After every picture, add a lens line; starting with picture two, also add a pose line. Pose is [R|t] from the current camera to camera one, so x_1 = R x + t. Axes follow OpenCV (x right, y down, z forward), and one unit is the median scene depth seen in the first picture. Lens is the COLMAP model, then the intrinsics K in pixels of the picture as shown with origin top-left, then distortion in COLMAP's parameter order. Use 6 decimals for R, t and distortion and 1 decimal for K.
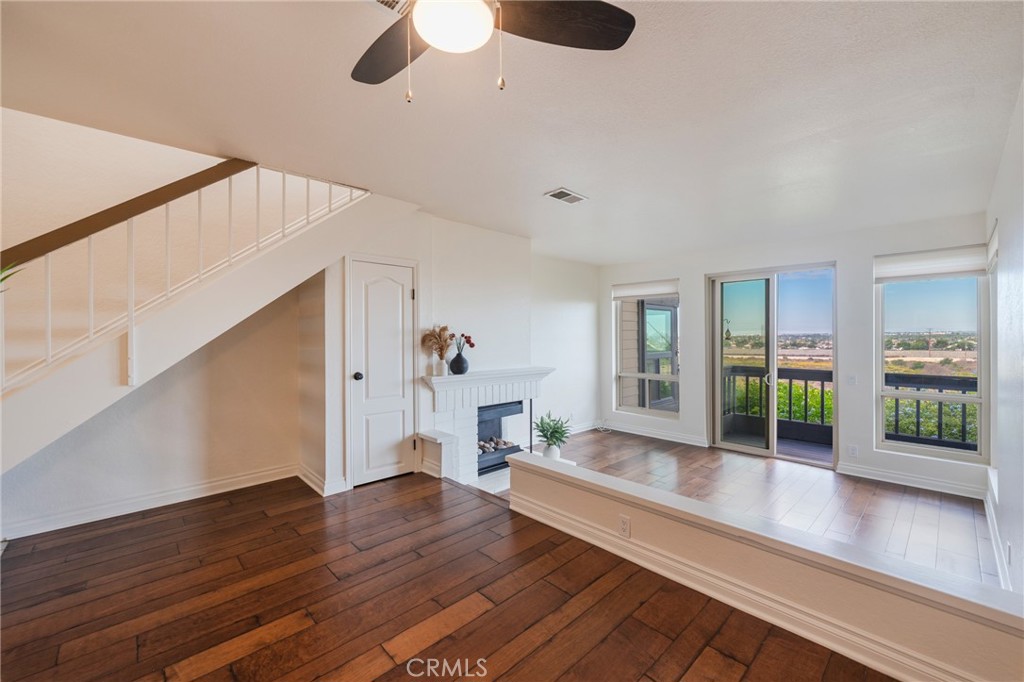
lens RADIAL K [[402.5, 0, 503.9], [0, 402.5, 341.1], [0, 0, 1]] dist [0.001404, 0.000045]
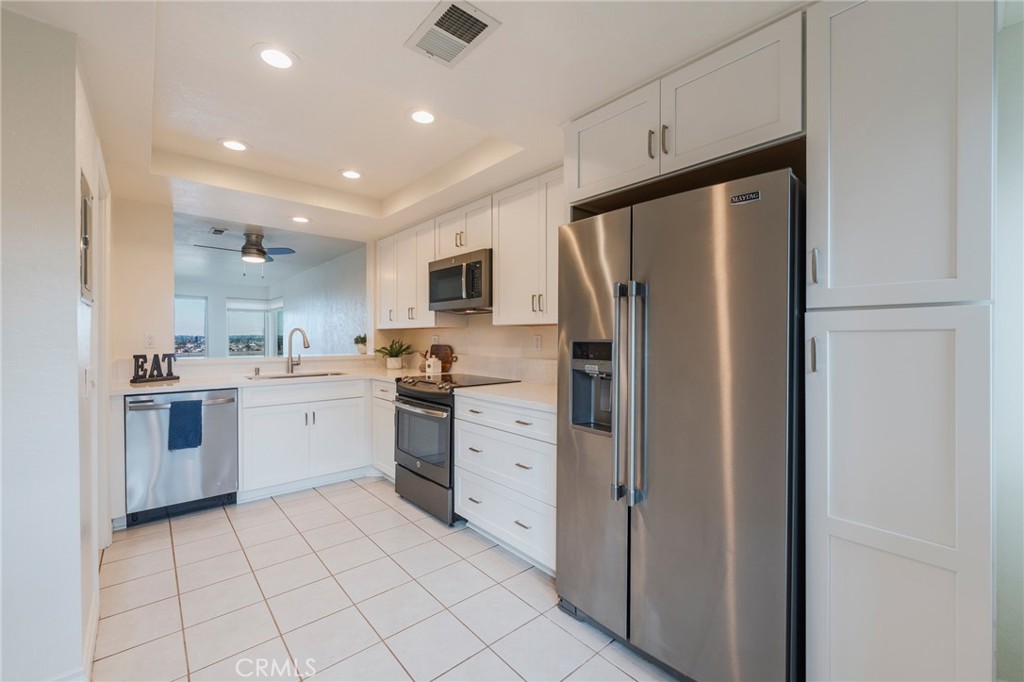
lens RADIAL K [[418.6, 0, 512.0], [0, 418.6, 341.0], [0, 0, 1]] dist [0.002065, 0.000025]
pose [[0.009016, 0.000519, 0.999959, -0.983995], [0.009198, 0.999958, -0.000602, 0.016554], [-0.999917, 0.009203, 0.009011, -0.371833]]
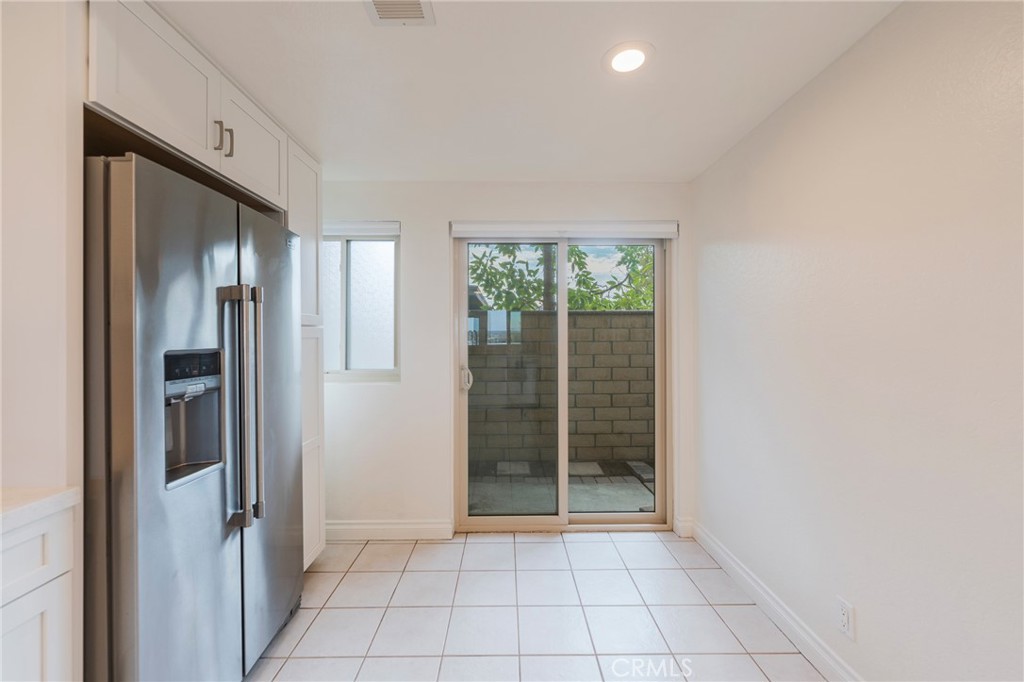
lens RADIAL K [[415.3, 0, 509.7], [0, 415.3, 334.2], [0, 0, 1]] dist [-0.000502, -0.000187]
pose [[-0.662351, 0.009536, -0.749133, -0.576540], [0.003053, 0.999945, 0.010029, 0.004612], [0.749188, 0.004356, -0.662343, -0.129043]]
